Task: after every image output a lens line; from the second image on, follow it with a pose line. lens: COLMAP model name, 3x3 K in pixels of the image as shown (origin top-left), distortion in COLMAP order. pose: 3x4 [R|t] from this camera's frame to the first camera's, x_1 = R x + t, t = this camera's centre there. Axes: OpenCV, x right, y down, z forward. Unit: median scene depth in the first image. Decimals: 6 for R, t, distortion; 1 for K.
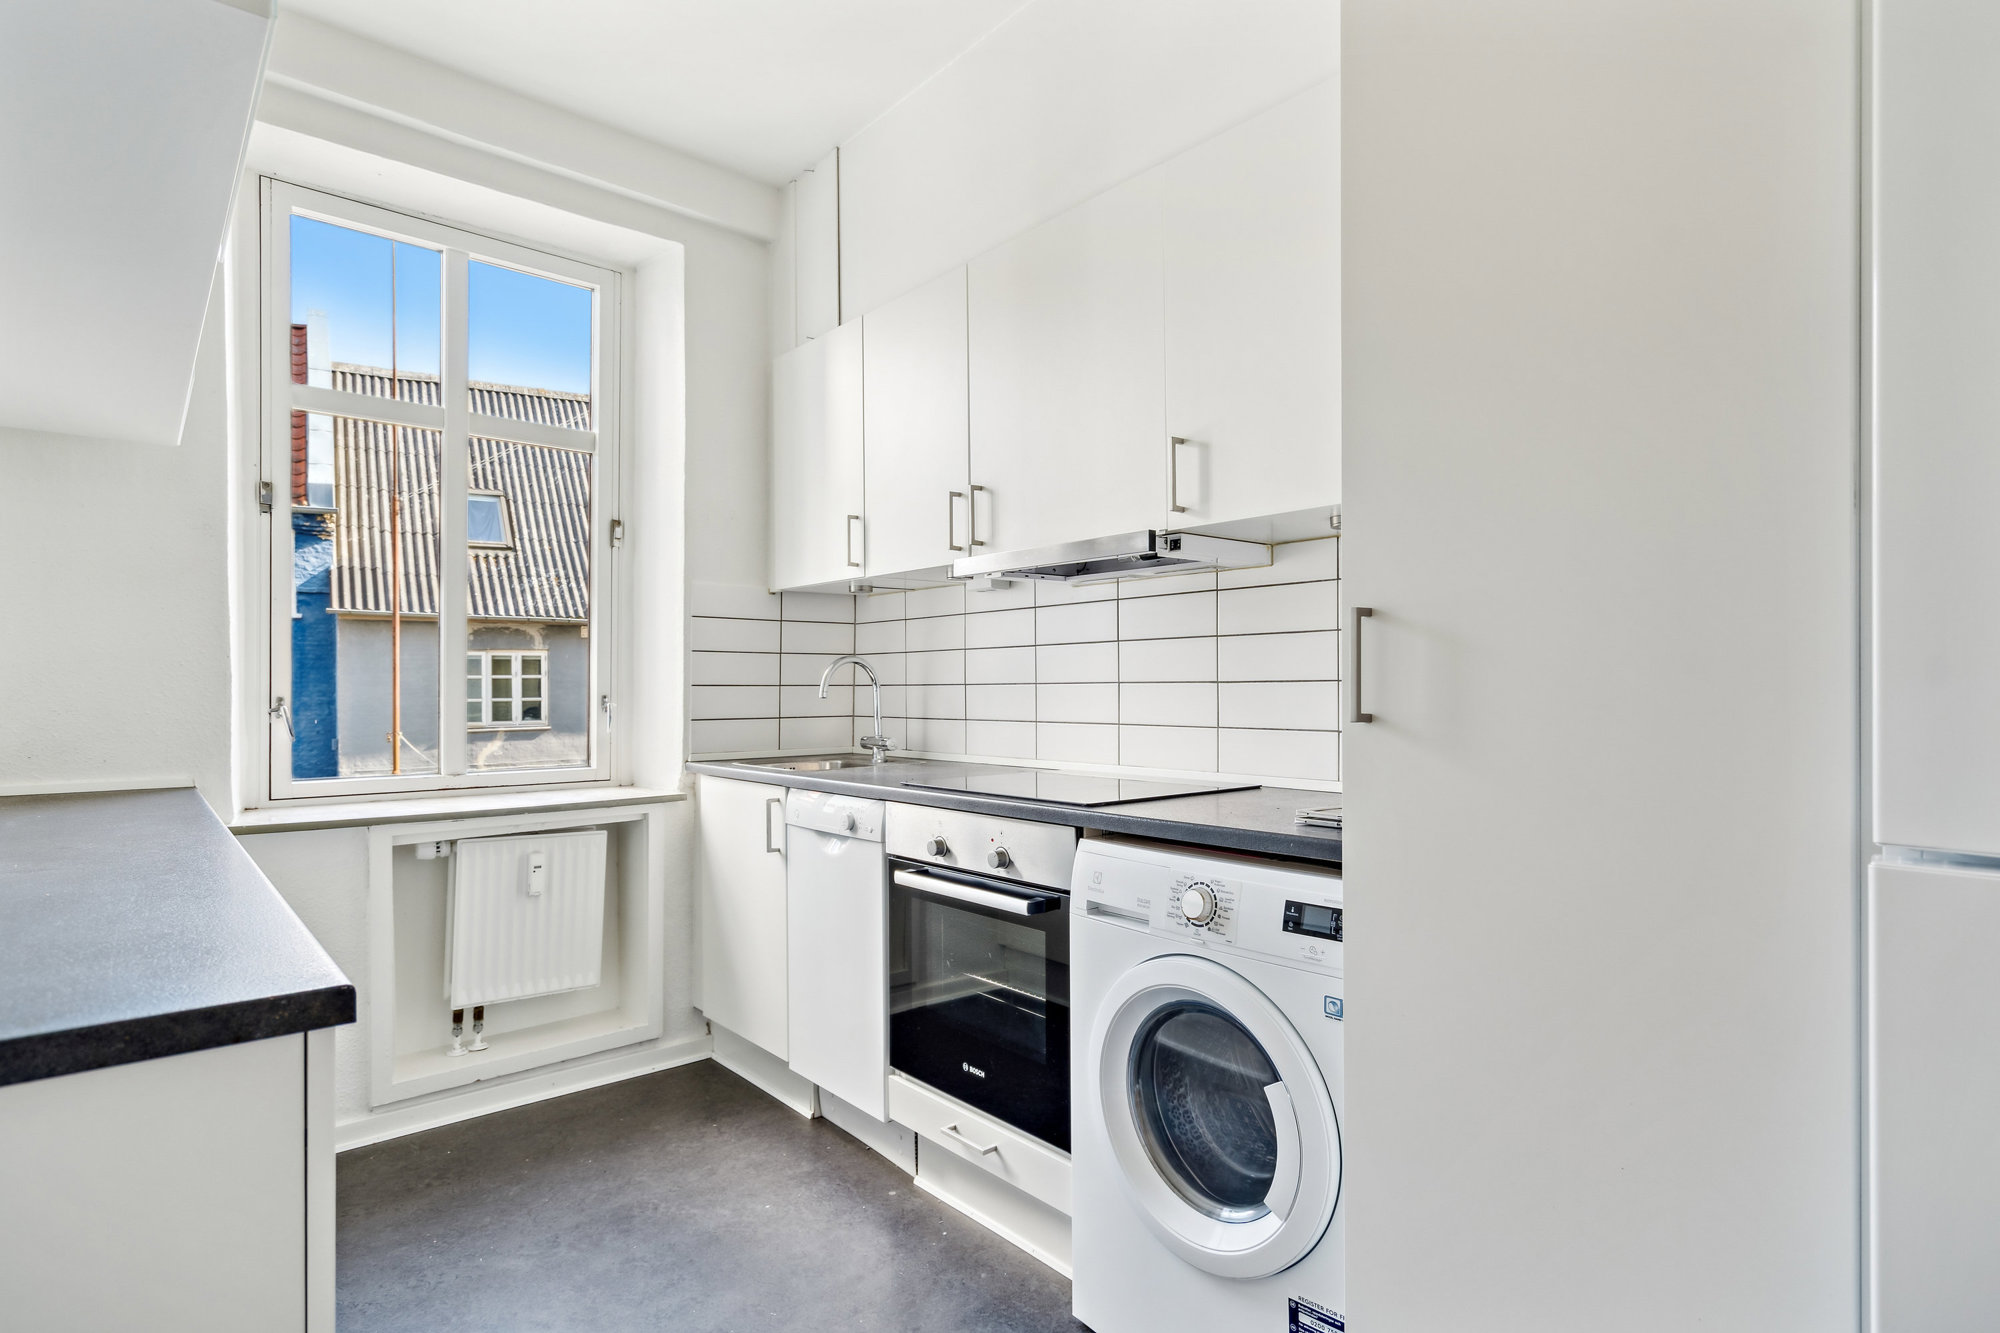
lens RADIAL K [[1037.0, 0, 1001.1], [0, 1037.0, 676.1], [0, 0, 1]] dist [0.004102, 0.001636]
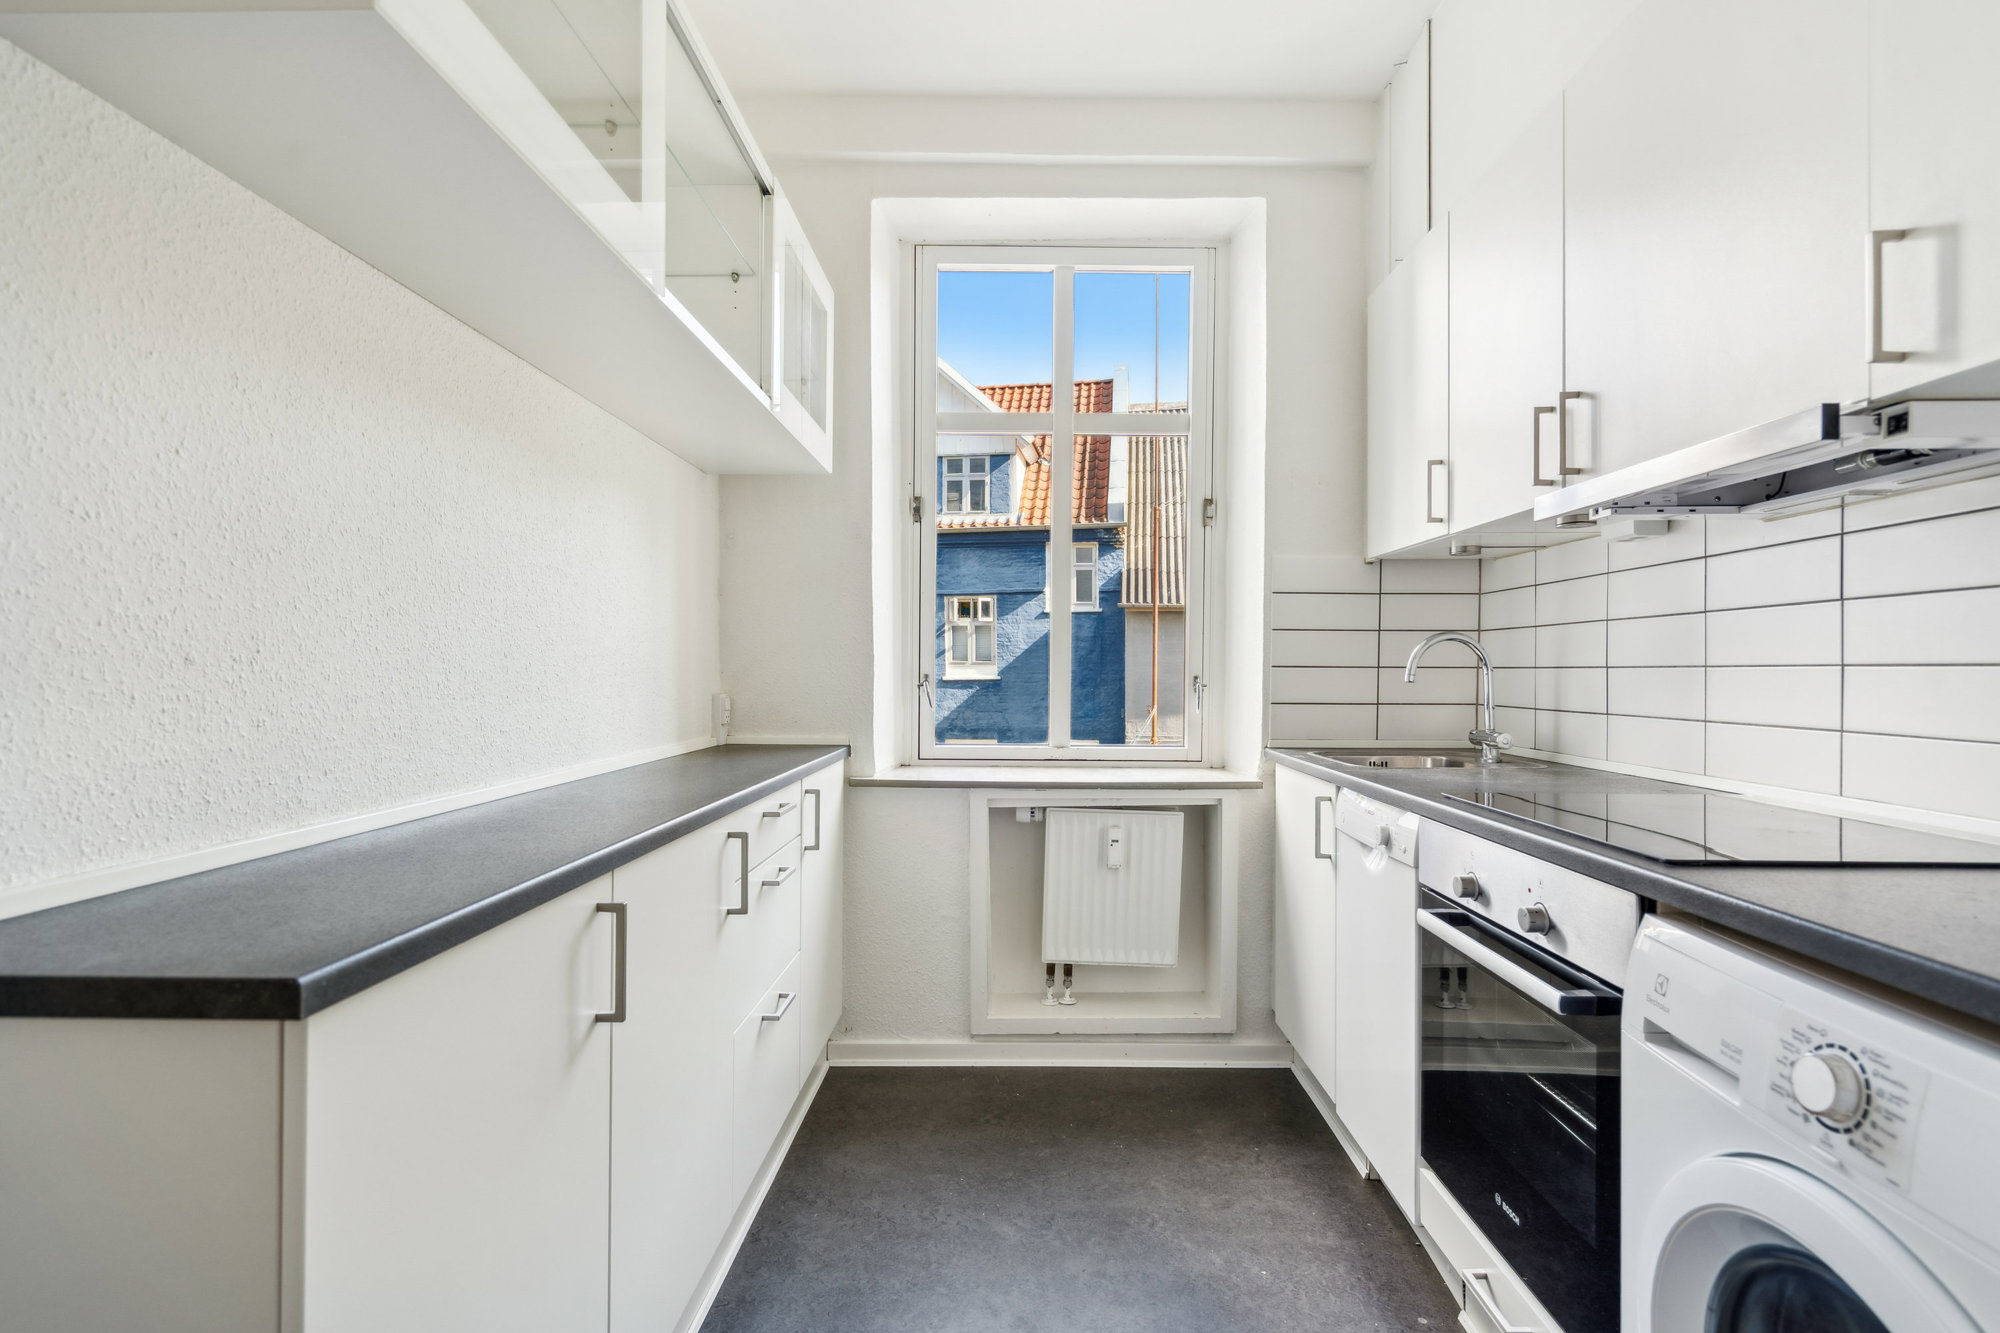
lens RADIAL K [[977.0, 0, 1001.5], [0, 977.0, 665.2], [0, 0, 1]] dist [-0.000063, 0.002639]
pose [[0.750141, 0.004710, -0.661261, 0.116348], [0.000042, 0.999974, 0.007171, 0.001697], [0.661277, -0.005406, 0.750122, 0.202404]]
